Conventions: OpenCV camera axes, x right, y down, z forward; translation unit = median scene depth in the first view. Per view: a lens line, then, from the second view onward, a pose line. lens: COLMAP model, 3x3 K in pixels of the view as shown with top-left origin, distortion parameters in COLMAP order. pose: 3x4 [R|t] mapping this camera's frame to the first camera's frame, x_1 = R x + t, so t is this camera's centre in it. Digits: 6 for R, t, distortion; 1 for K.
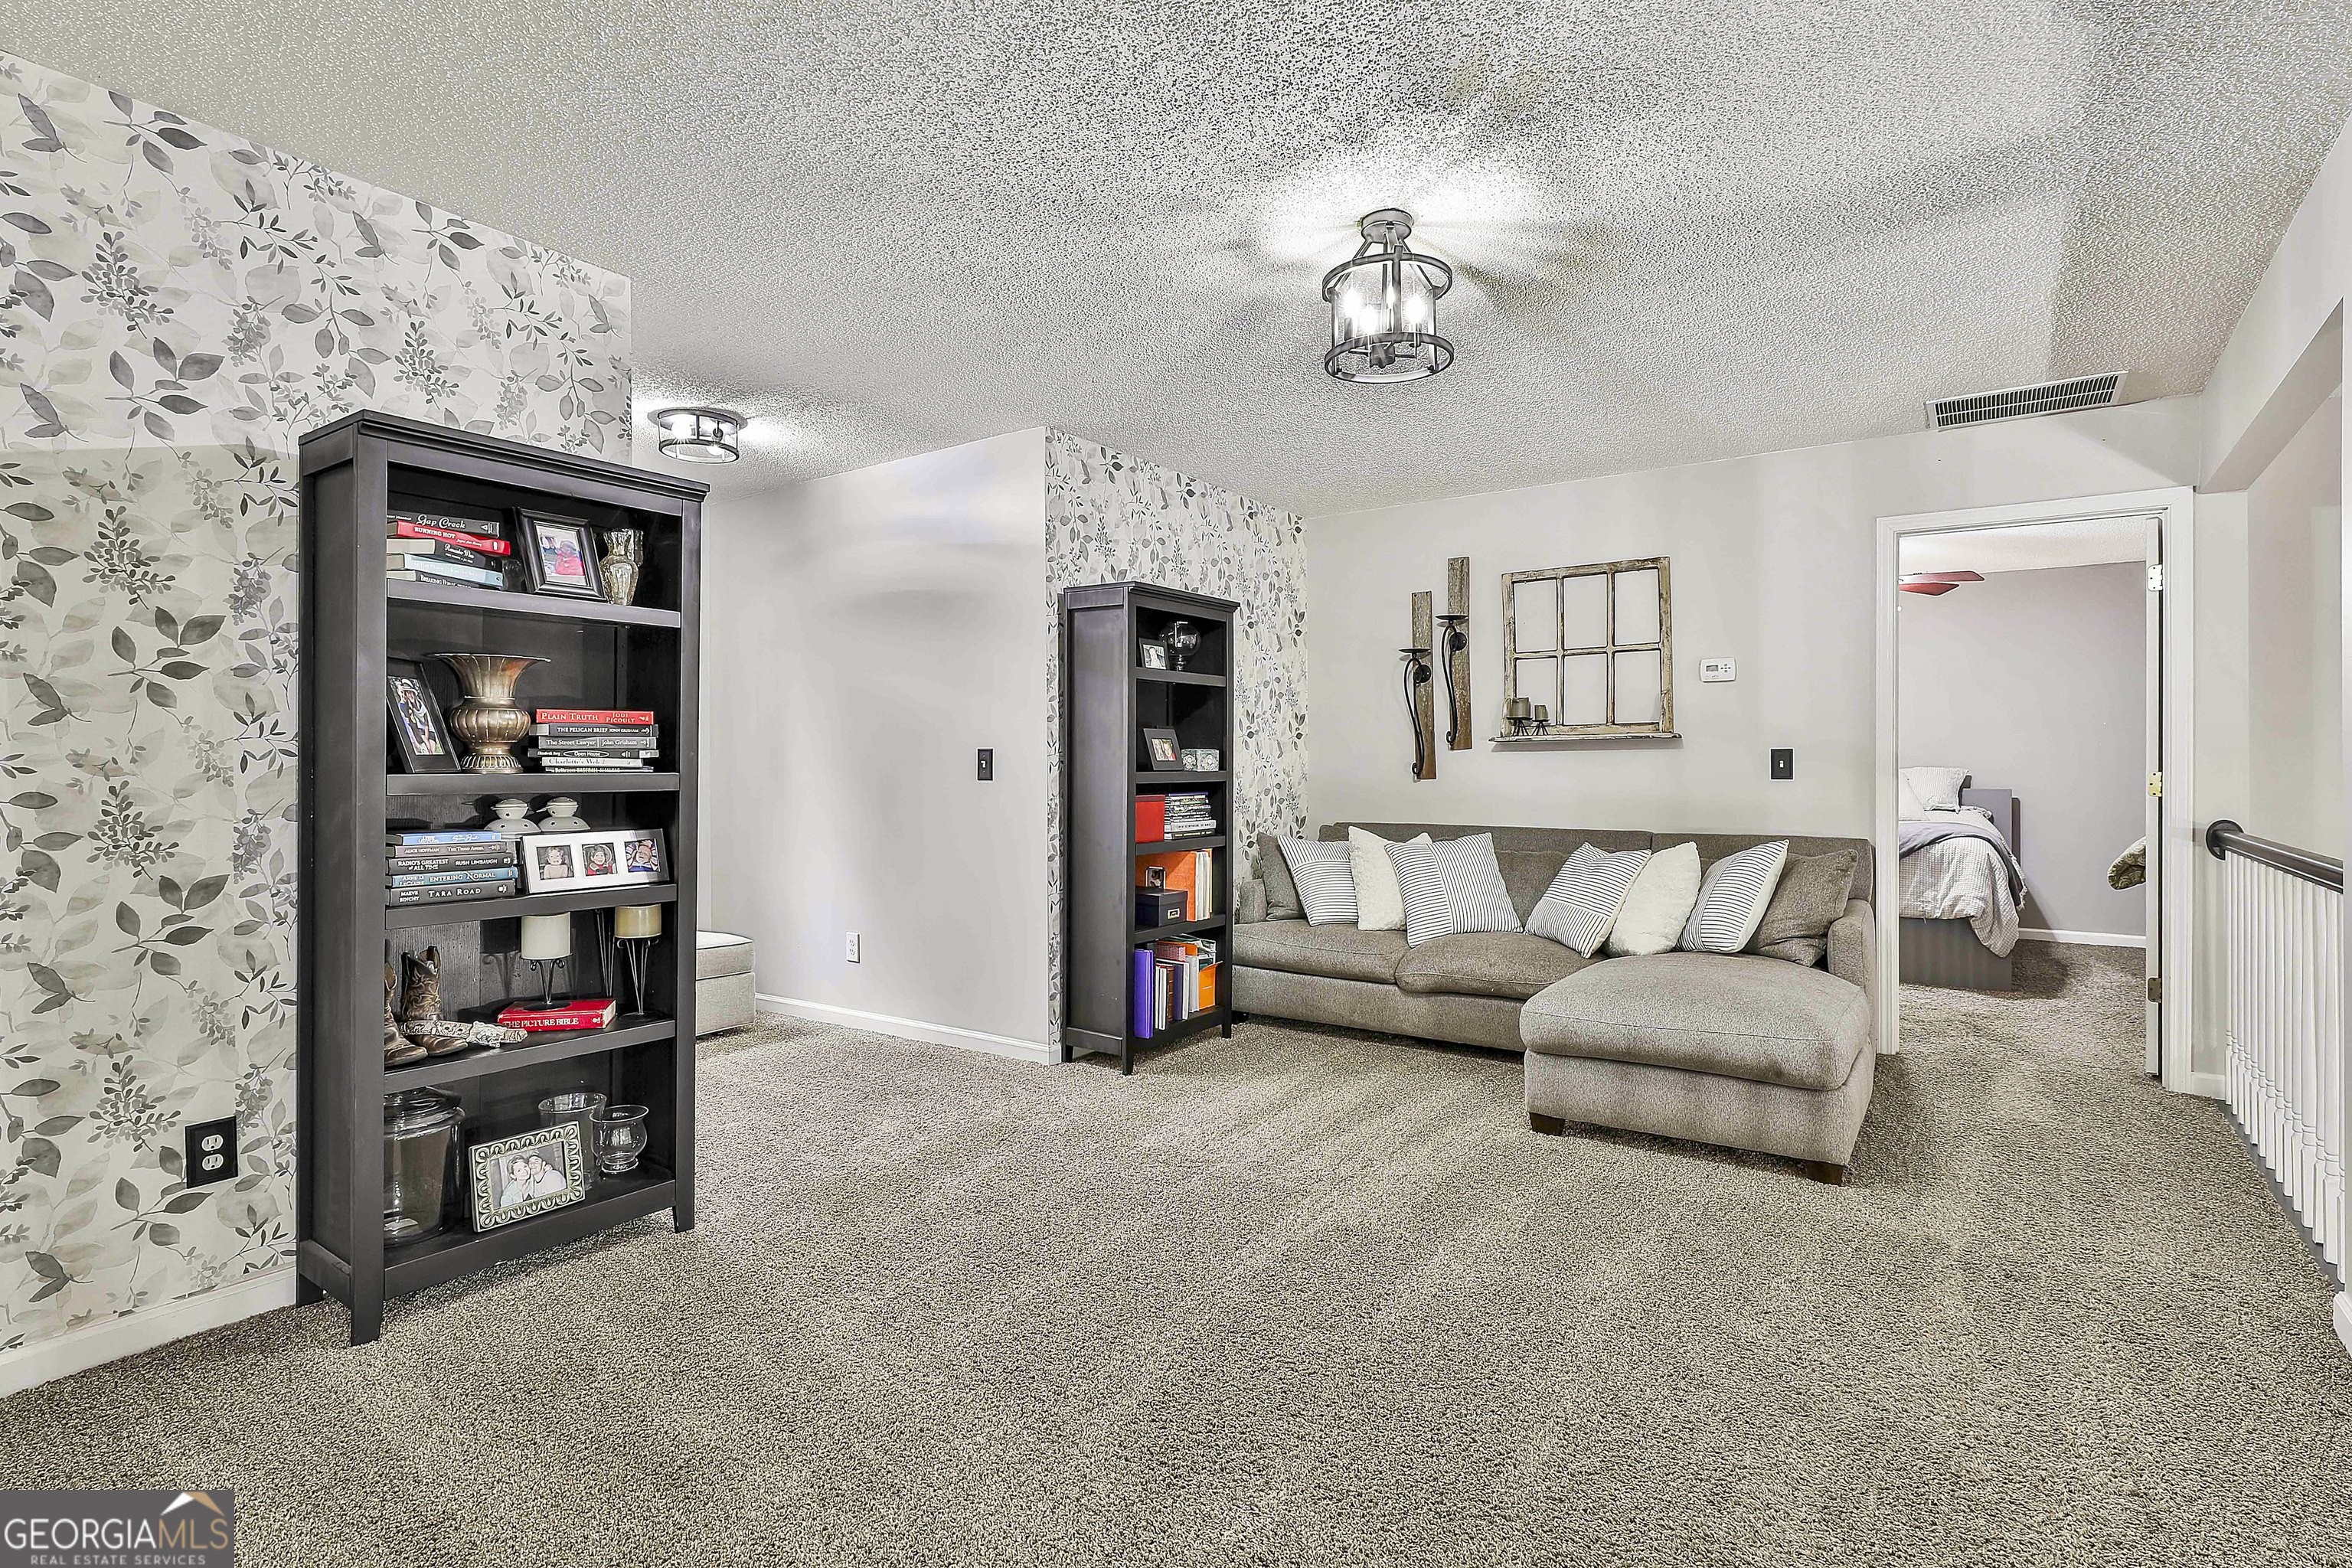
lens RADIAL K [[1129.8, 0, 1178.7], [0, 1129.8, 774.6], [0, 0, 1]] dist [-0.002715, 0.001926]
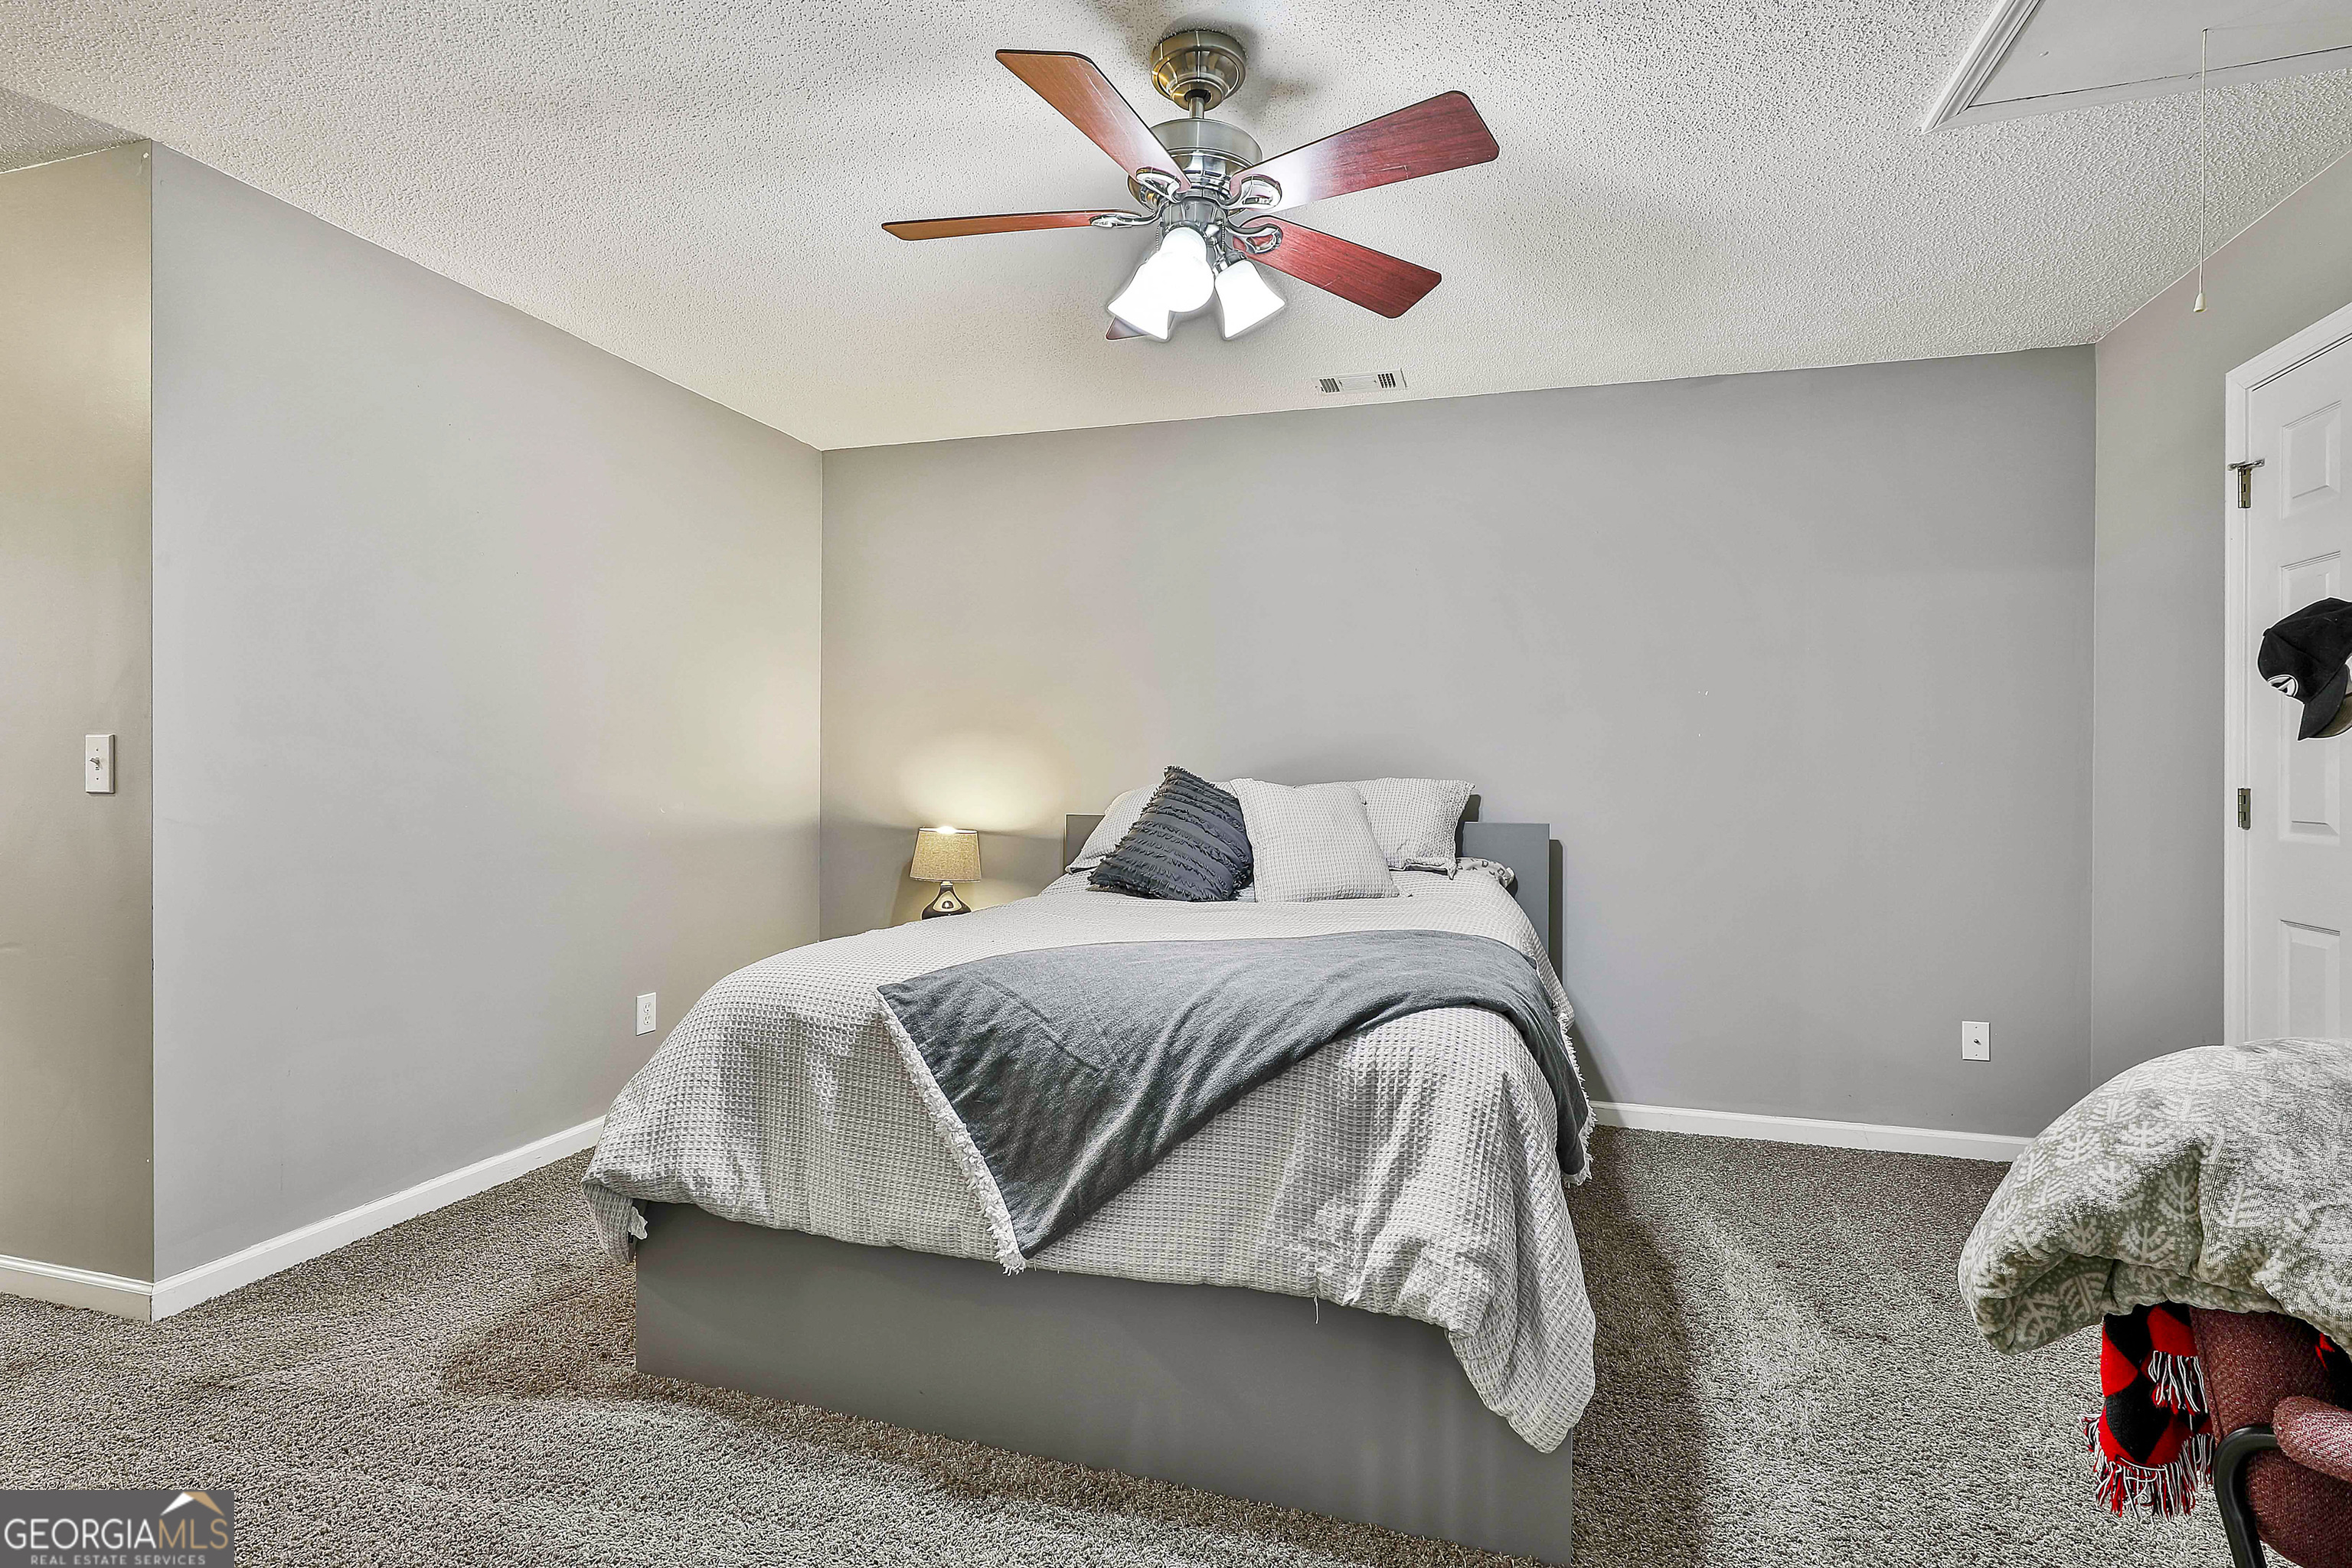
lens RADIAL K [[1129.8, 0, 1176.8], [0, 1129.8, 784.7], [0, 0, 1]] dist [-0.002715, 0.001926]
pose [[0.944875, 0.001922, 0.327424, 0.534889], [-0.002699, 0.999995, 0.001919, -0.005551], [-0.327419, -0.002697, 0.944875, 0.743271]]
